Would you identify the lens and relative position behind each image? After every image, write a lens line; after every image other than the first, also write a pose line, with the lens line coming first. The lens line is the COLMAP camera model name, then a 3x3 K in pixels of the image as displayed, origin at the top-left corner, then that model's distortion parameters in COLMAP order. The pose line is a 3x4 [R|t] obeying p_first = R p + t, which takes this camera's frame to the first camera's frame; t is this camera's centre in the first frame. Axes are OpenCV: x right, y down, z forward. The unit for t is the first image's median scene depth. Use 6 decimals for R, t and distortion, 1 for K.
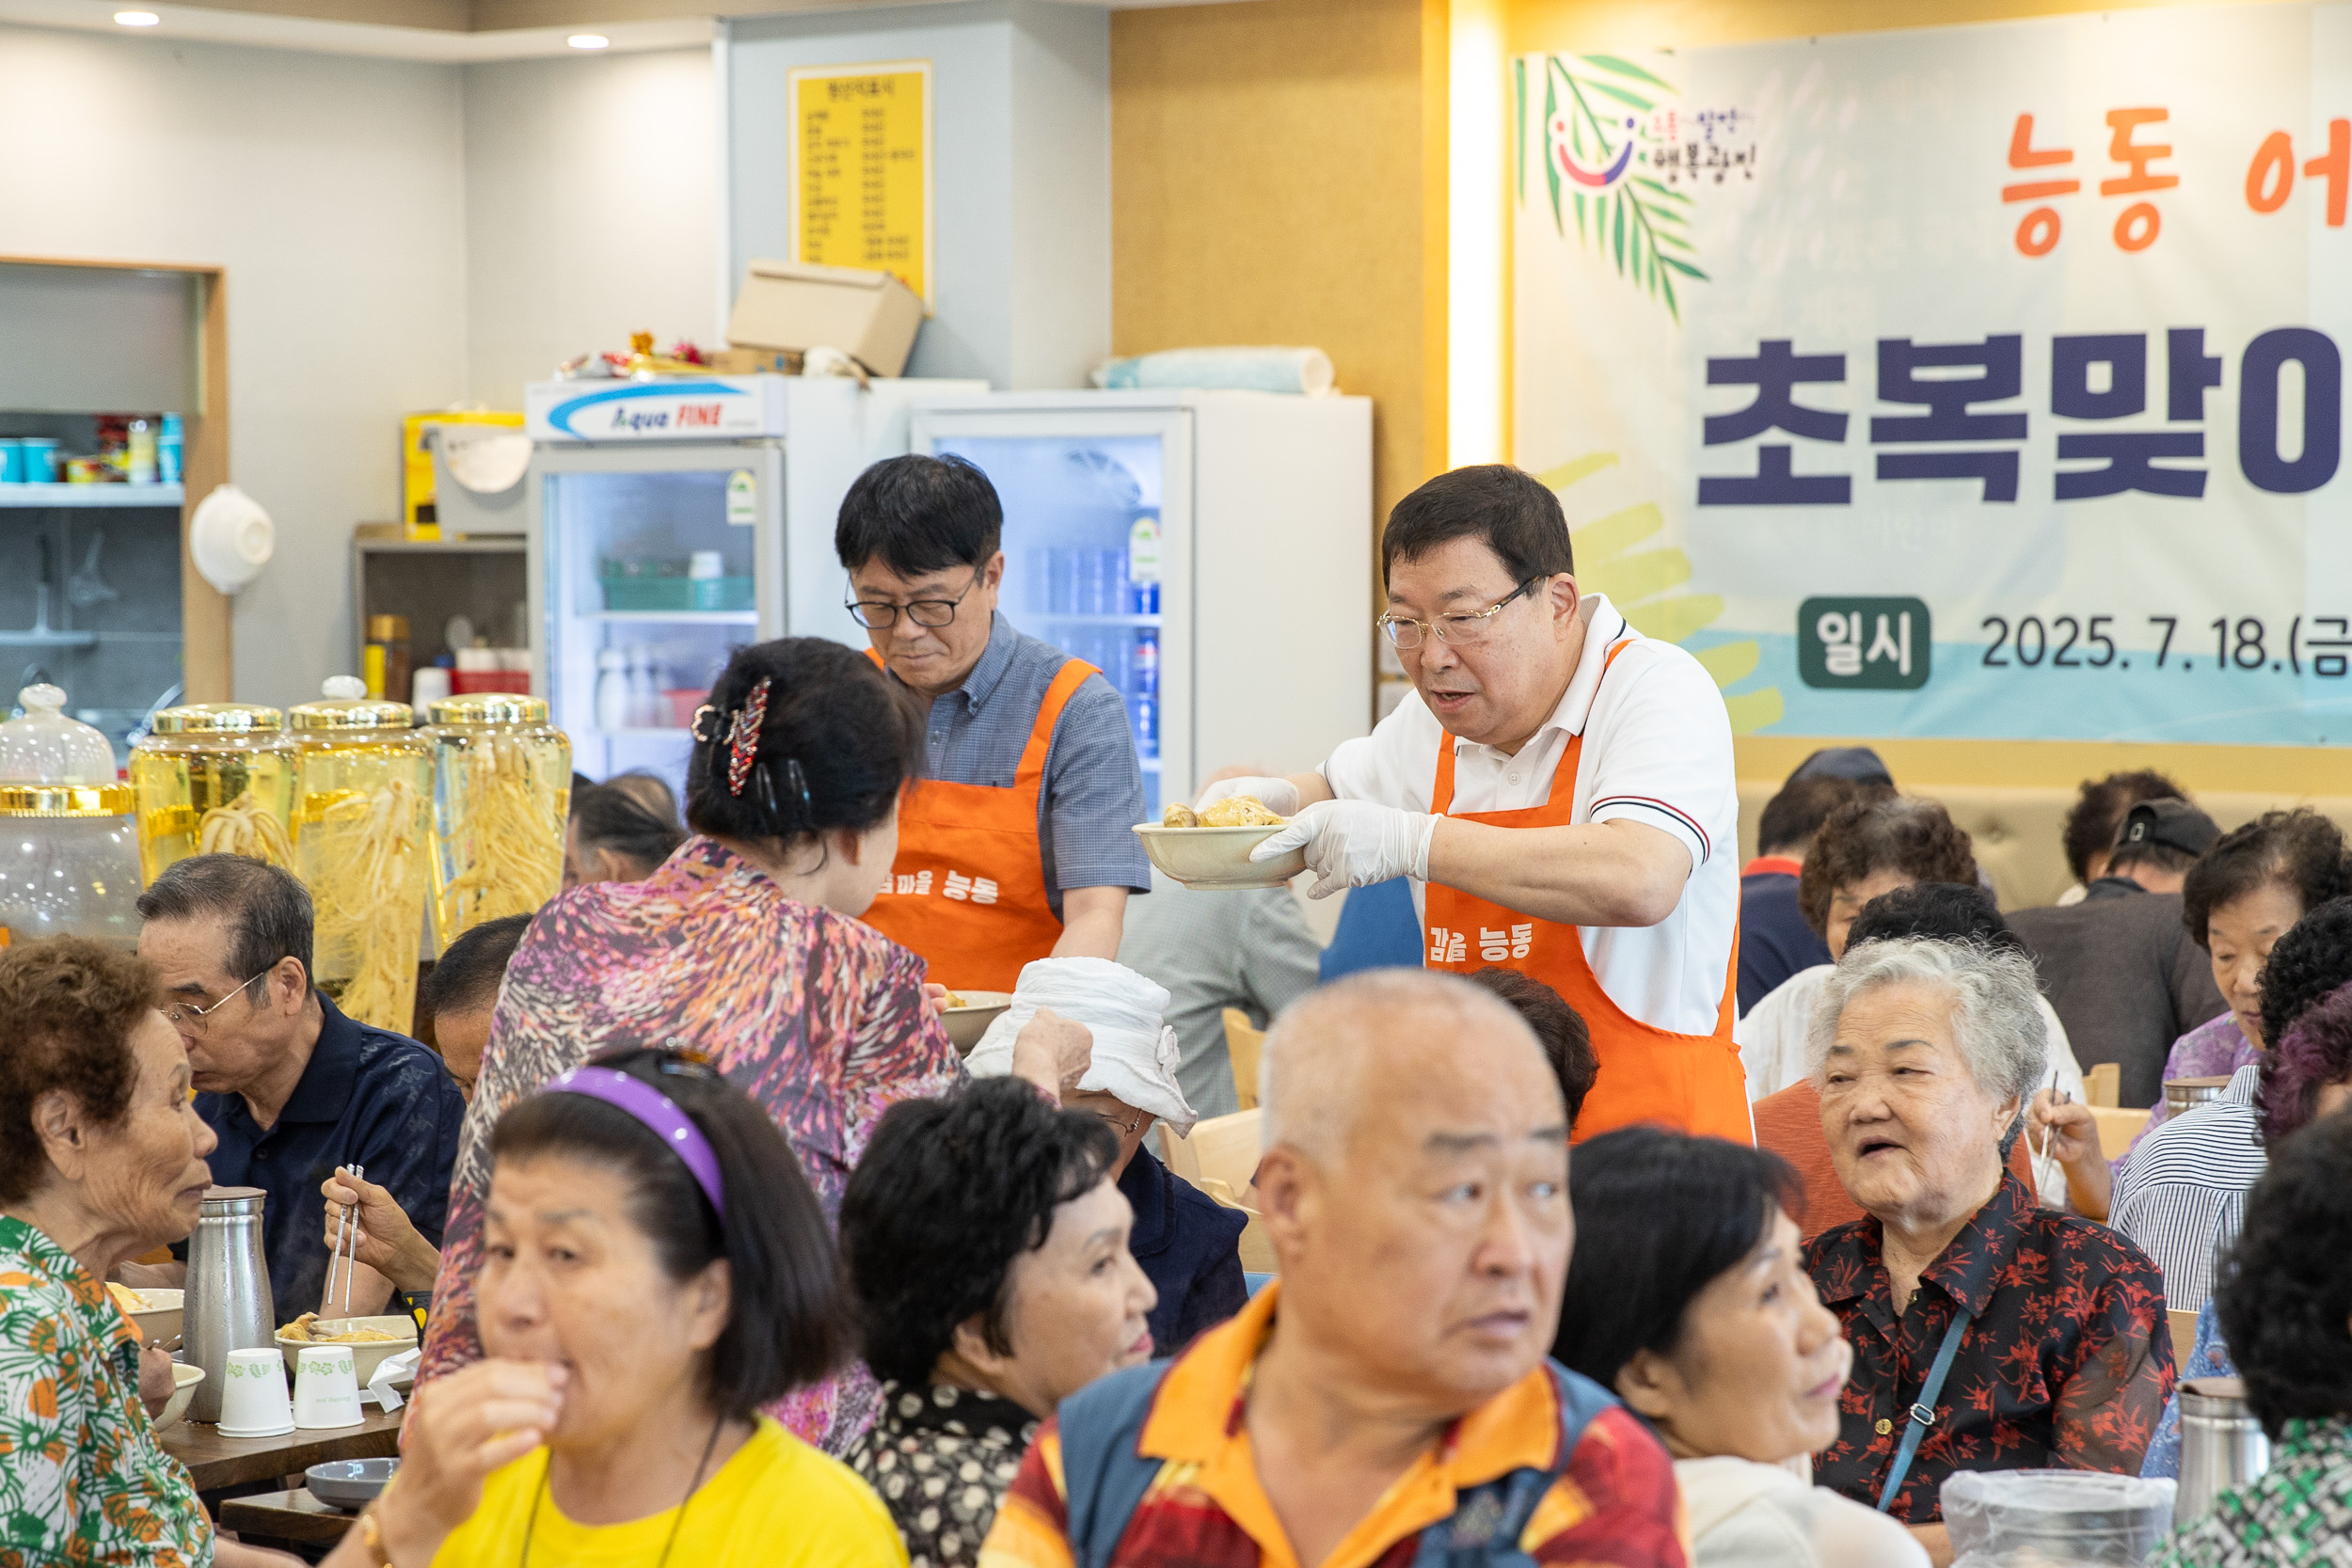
lens RADIAL K [[5641.9, 0, 1316.2], [0, 5641.9, 905.8], [0, 0, 1]] dist [0.101818, 0.579030]
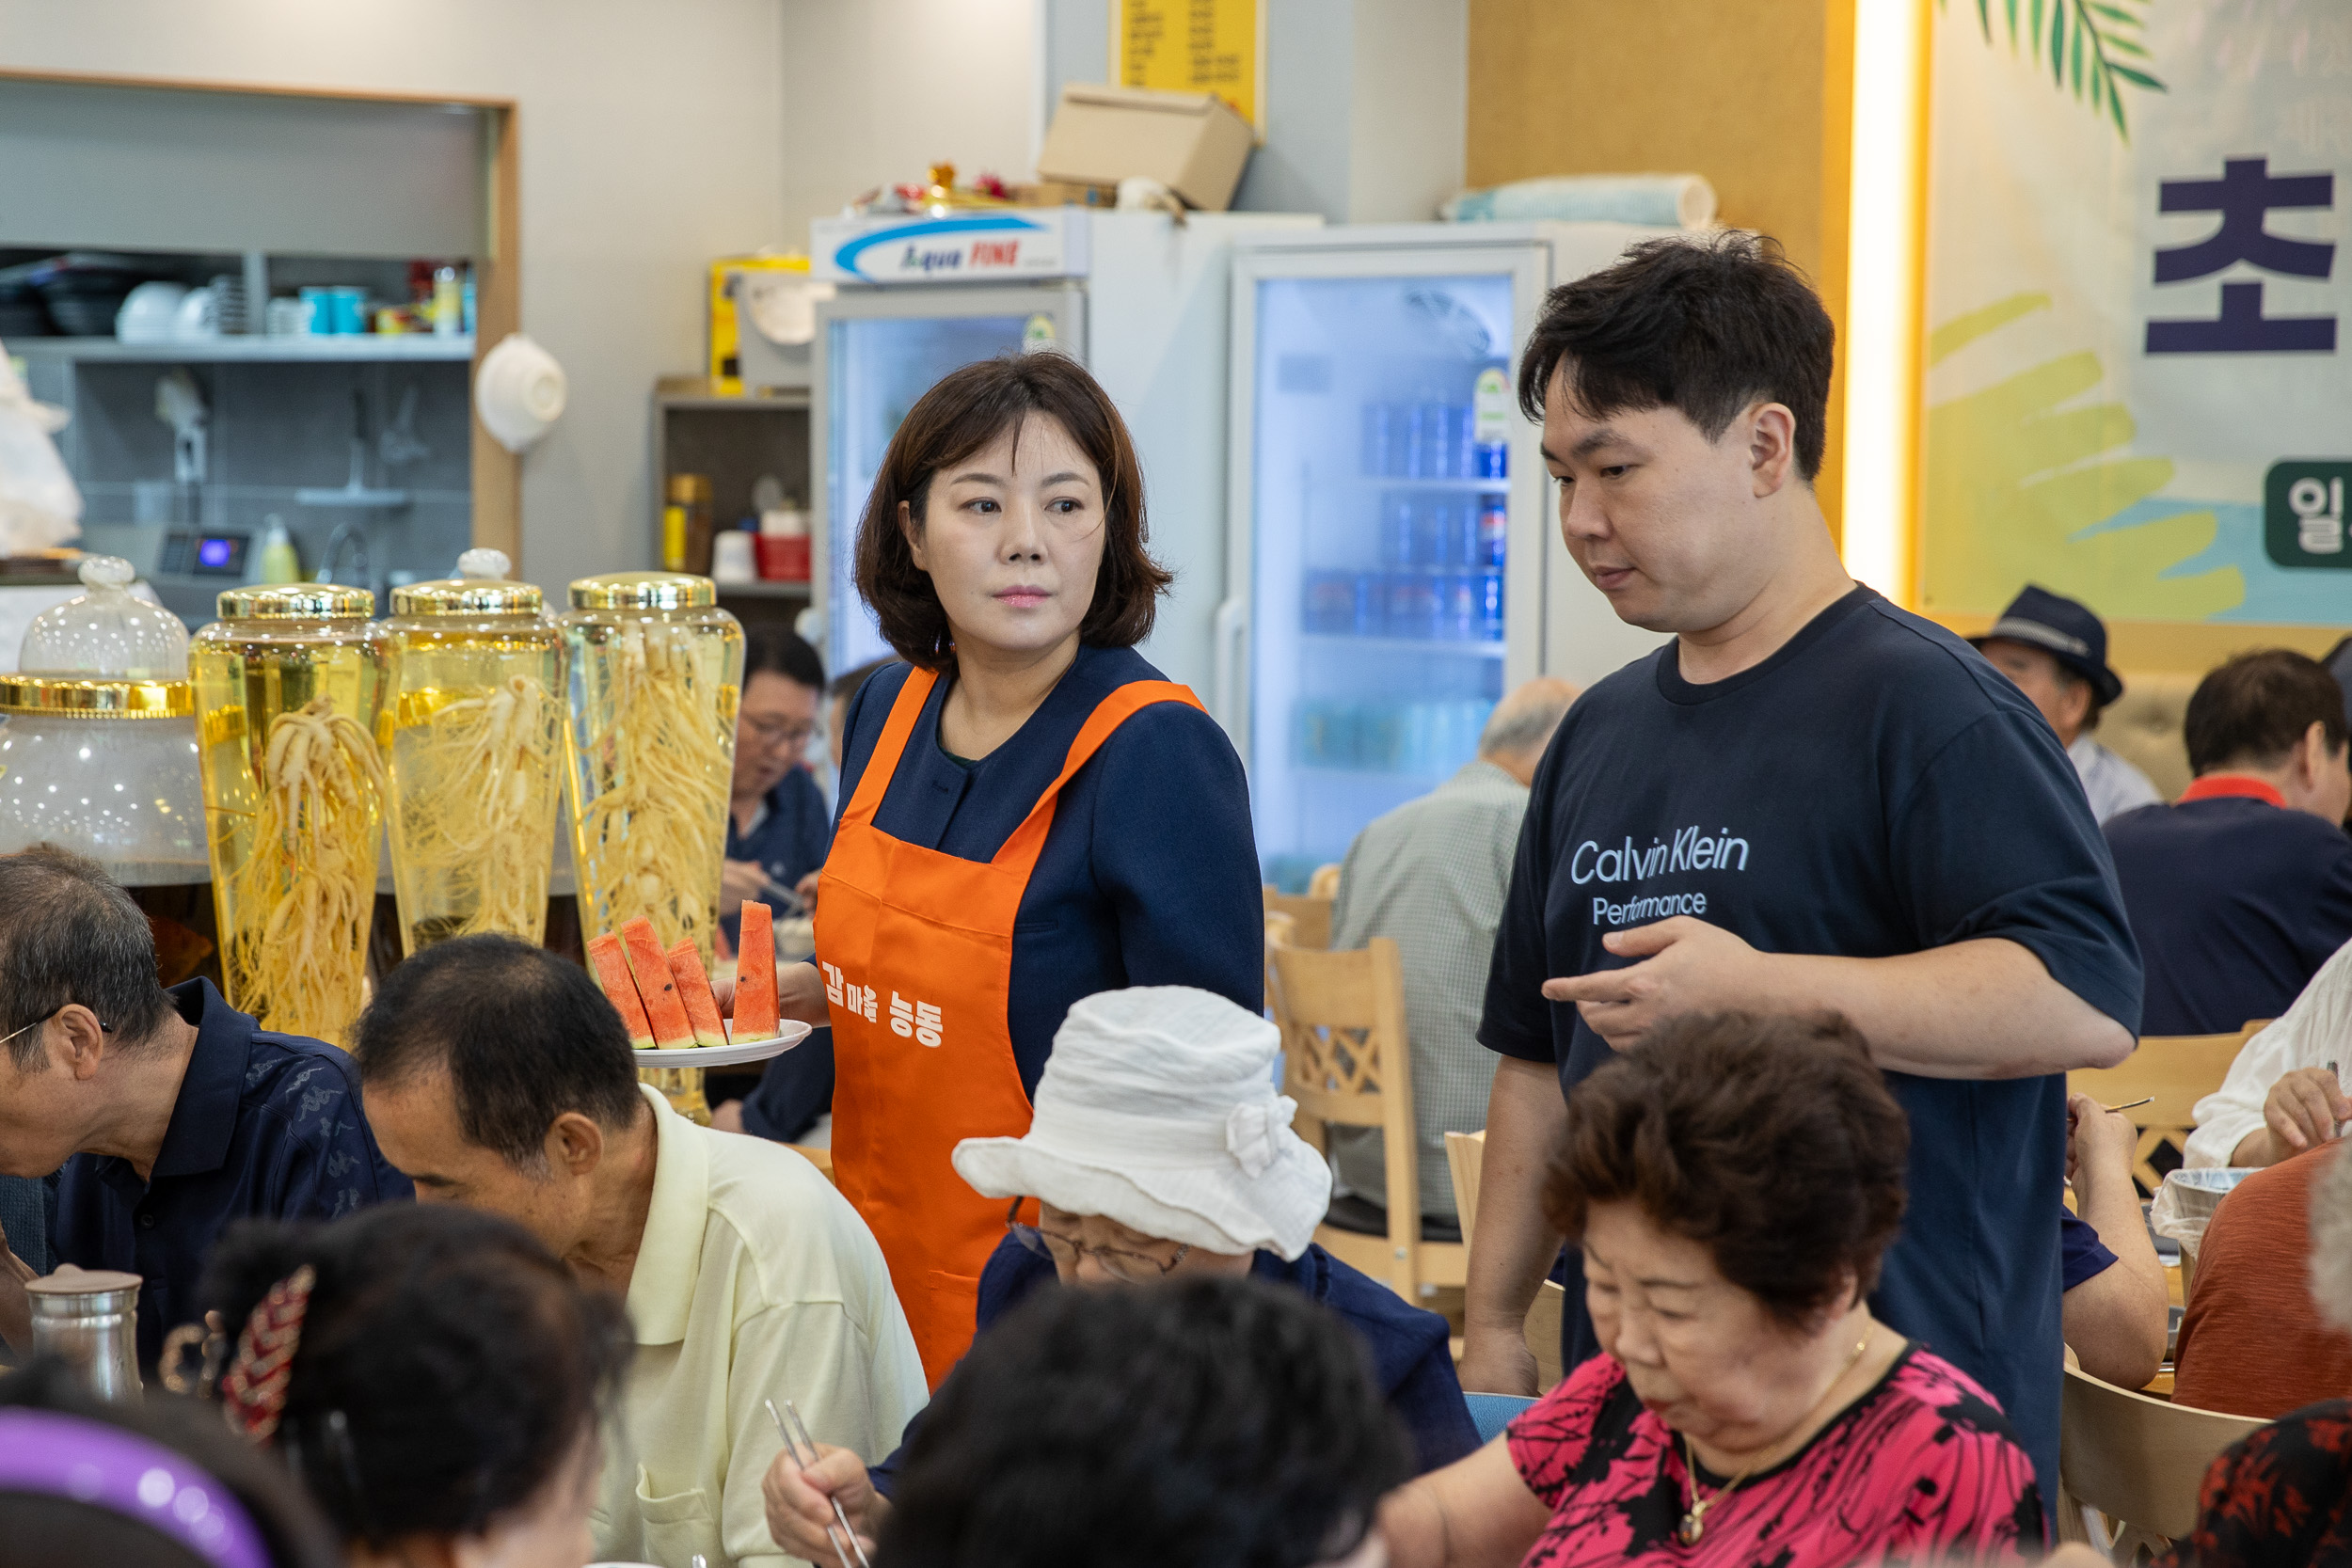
lens RADIAL K [[5198.4, 0, 940.0], [0, 5198.4, 788.8], [0, 0, 1]] dist [0.218960, -0.161354]
pose [[0.988925, 0.015873, -0.147564, 0.005428], [-0.014627, 0.999848, 0.009523, -0.009614], [0.147692, -0.007259, 0.989007, 0.179600]]
